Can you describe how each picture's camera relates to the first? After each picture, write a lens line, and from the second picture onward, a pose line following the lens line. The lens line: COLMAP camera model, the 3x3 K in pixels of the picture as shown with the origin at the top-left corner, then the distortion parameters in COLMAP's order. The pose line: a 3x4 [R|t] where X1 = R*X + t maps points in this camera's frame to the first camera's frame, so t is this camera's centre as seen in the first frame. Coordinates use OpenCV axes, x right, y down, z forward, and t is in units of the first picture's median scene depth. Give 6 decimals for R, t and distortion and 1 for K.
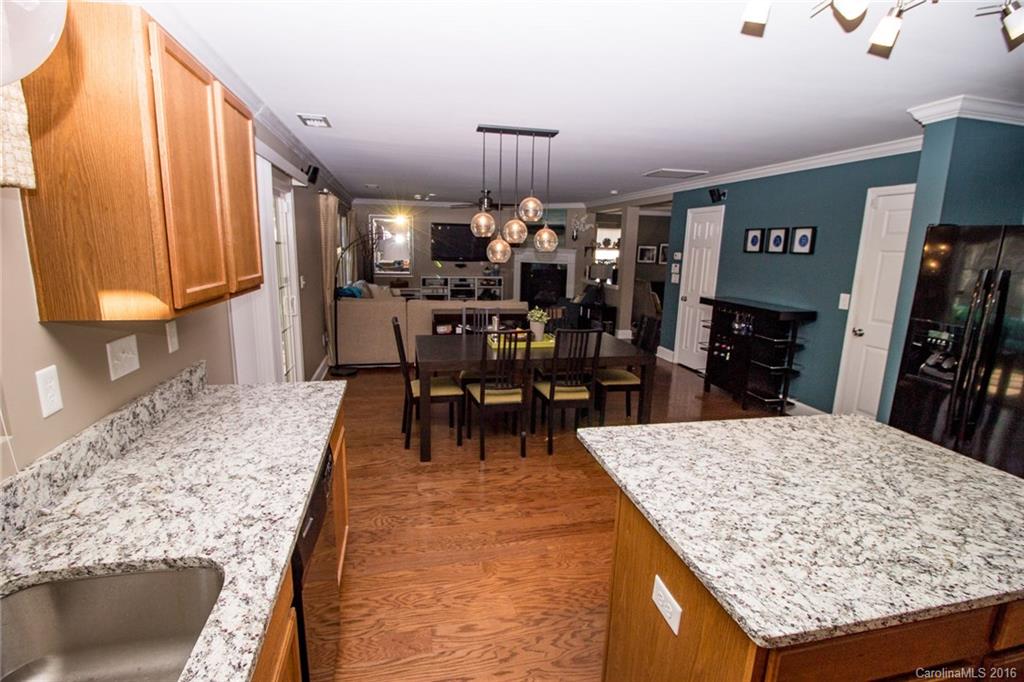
lens RADIAL K [[475.9, 0, 512.0], [0, 475.9, 341.0], [0, 0, 1]] dist [-0.000083, -0.012458]
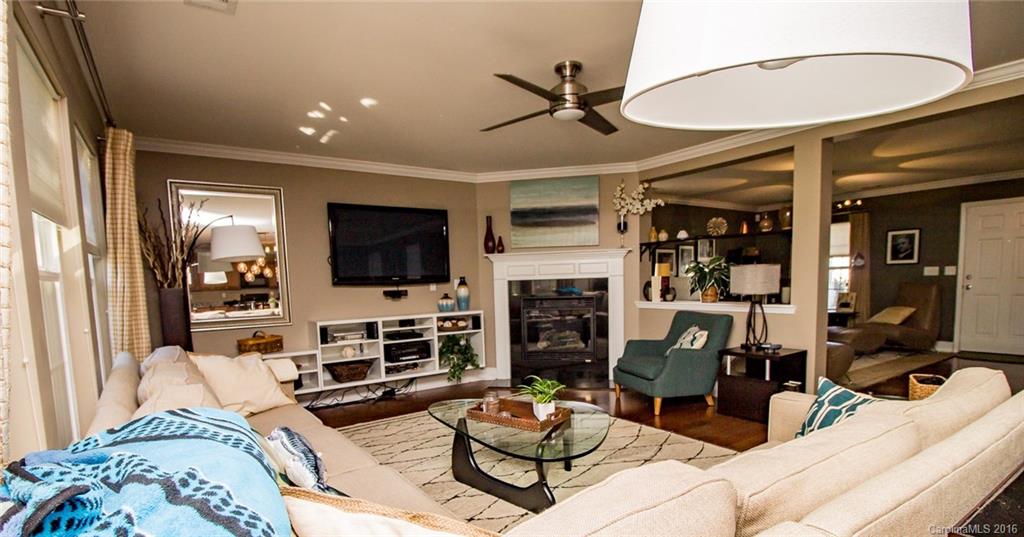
lens RADIAL K [[497.9, 0, 511.0], [0, 497.9, 331.3], [0, 0, 1]] dist [-0.000593, 0.000068]
pose [[0.928831, -0.093176, 0.358596, -0.247506], [0.129717, 0.988385, -0.079172, -0.090273], [-0.347055, 0.120053, 0.930129, 0.676867]]
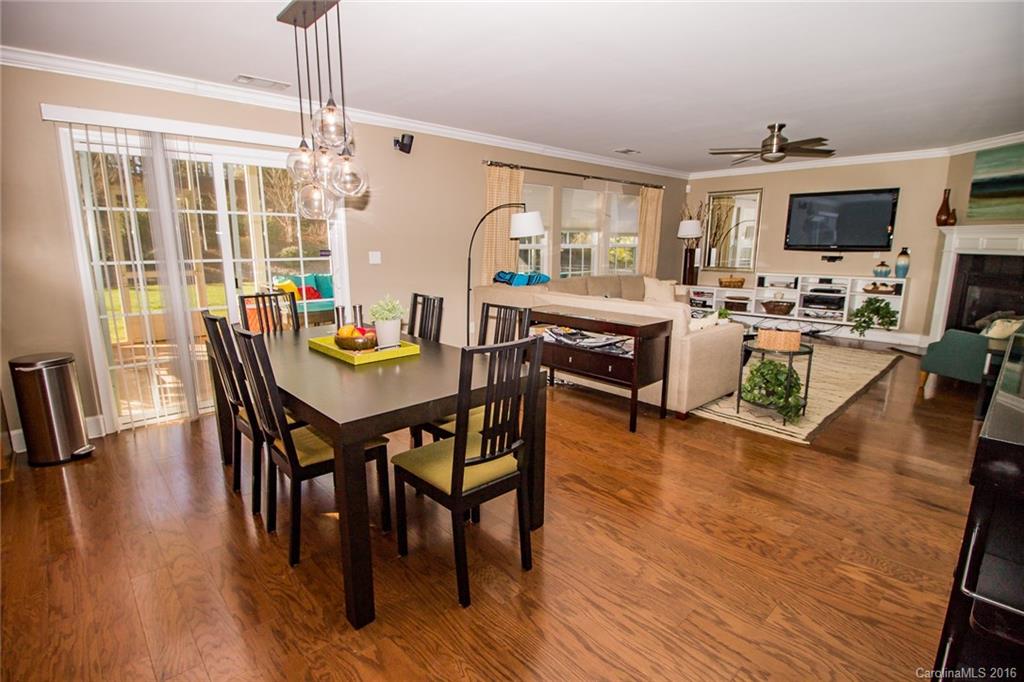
lens RADIAL K [[492.7, 0, 512.0], [0, 492.7, 341.0], [0, 0, 1]] dist [-0.000970, -0.016221]
pose [[0.496149, 0.144017, -0.856210, 0.343809], [-0.157995, 0.984658, 0.074069, -0.043739], [0.853741, 0.098527, 0.511291, 0.431240]]
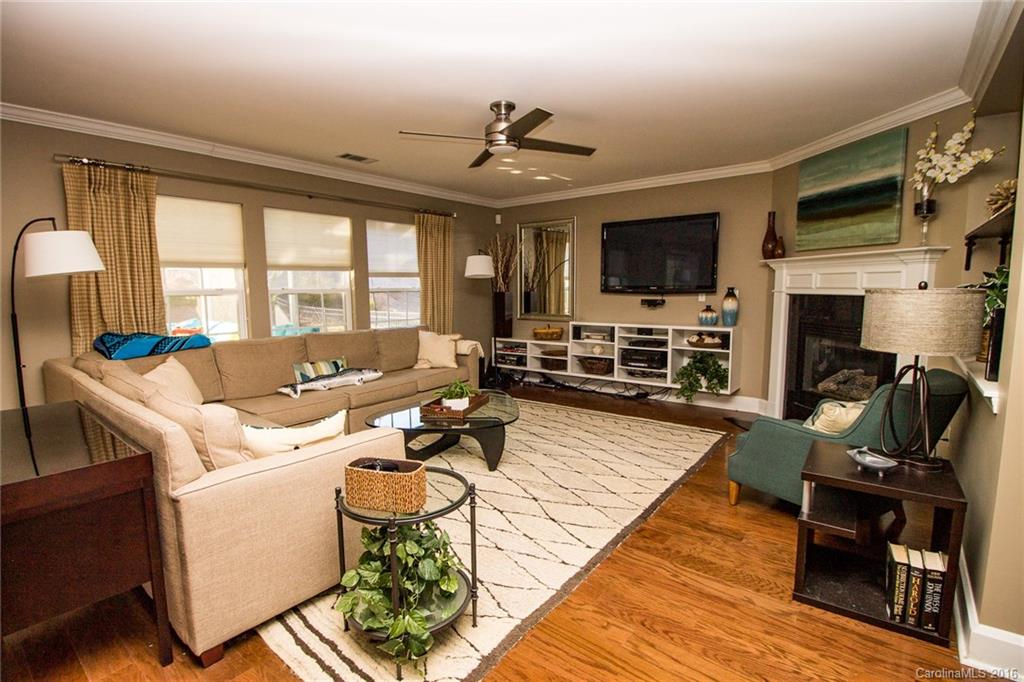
lens RADIAL K [[492.7, 0, 512.0], [0, 492.7, 341.0], [0, 0, 1]] dist [-0.000970, -0.016221]
pose [[0.628147, 0.052733, -0.776306, 0.271732], [-0.129816, 0.990820, -0.037737, -0.109106], [0.767189, 0.124481, 0.629226, 0.772900]]
